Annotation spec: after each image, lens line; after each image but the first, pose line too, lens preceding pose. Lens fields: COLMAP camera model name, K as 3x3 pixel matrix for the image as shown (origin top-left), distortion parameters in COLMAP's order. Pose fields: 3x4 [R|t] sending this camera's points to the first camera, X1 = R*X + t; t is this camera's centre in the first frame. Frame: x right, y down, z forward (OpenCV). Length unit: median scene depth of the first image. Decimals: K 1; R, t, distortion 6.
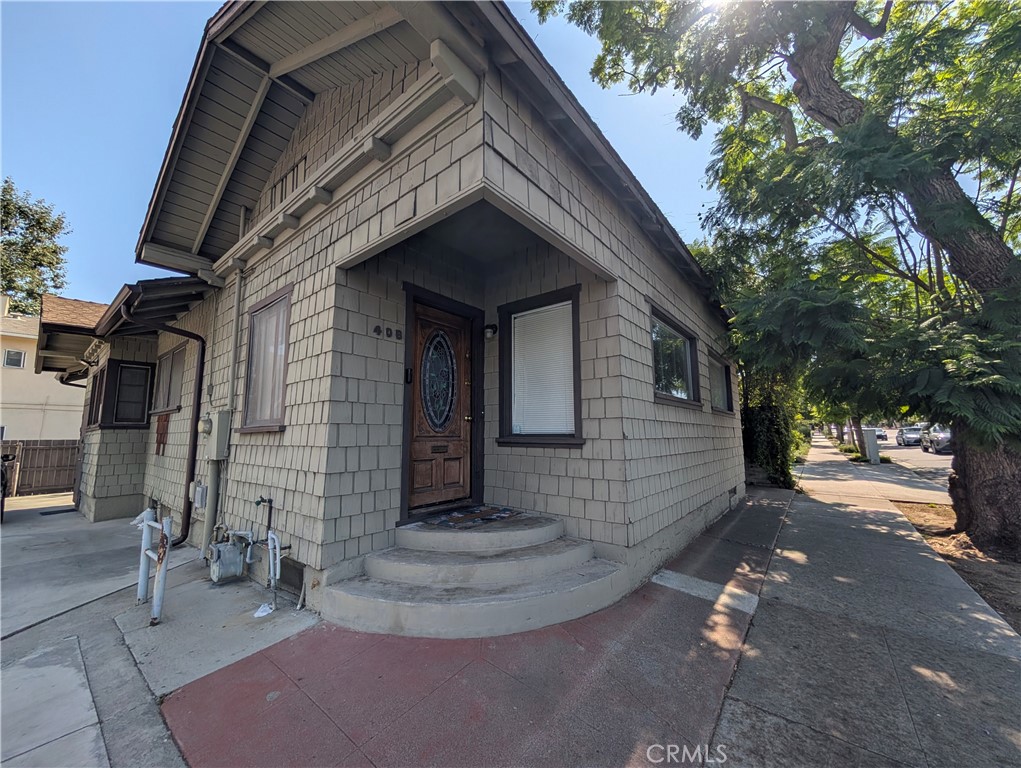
lens RADIAL K [[389.6, 0, 513.0], [0, 389.6, 390.4], [0, 0, 1]] dist [0.007785, 0.000000]
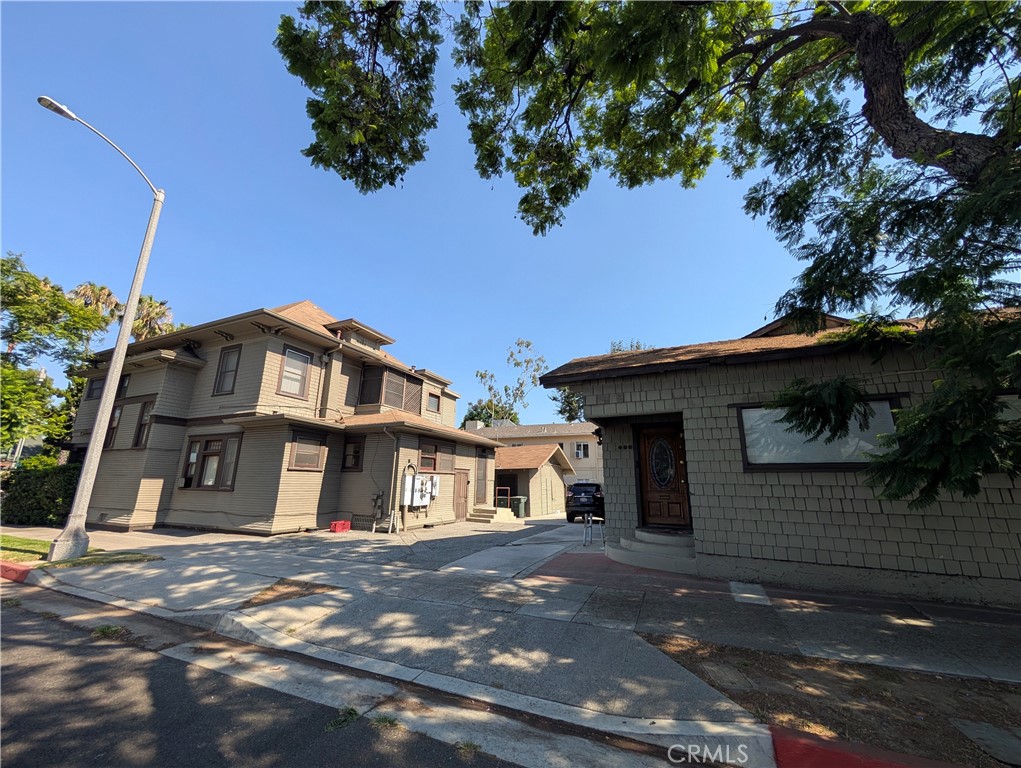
lens RADIAL K [[389.6, 0, 518.1], [0, 389.6, 390.5], [0, 0, 1]] dist [0.007785, 0.000000]
pose [[0.252891, -0.212924, -0.943774, 1.967395], [0.095531, 0.976211, -0.194644, -0.084157], [0.962767, -0.040936, 0.267216, -0.314610]]
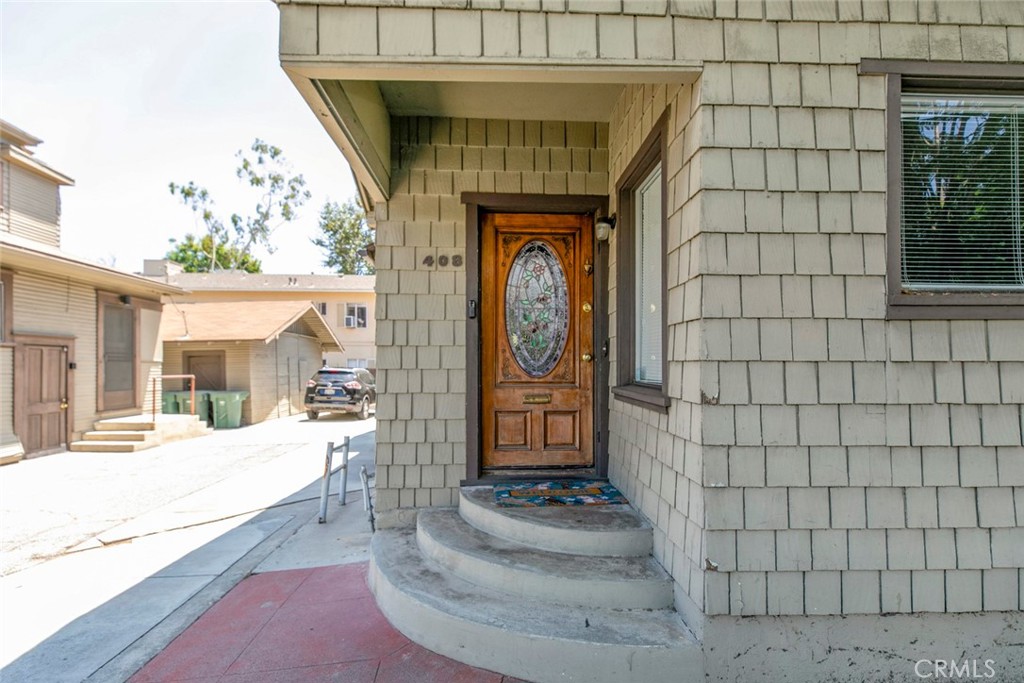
lens RADIAL K [[478.9, 0, 513.5], [0, 478.9, 363.9], [0, 0, 1]] dist [0.022253, 0.000486]
pose [[0.658036, 0.004650, -0.752973, 0.577592], [0.080168, 0.993865, 0.076198, 0.007411], [0.748707, -0.110506, 0.653625, 0.414826]]
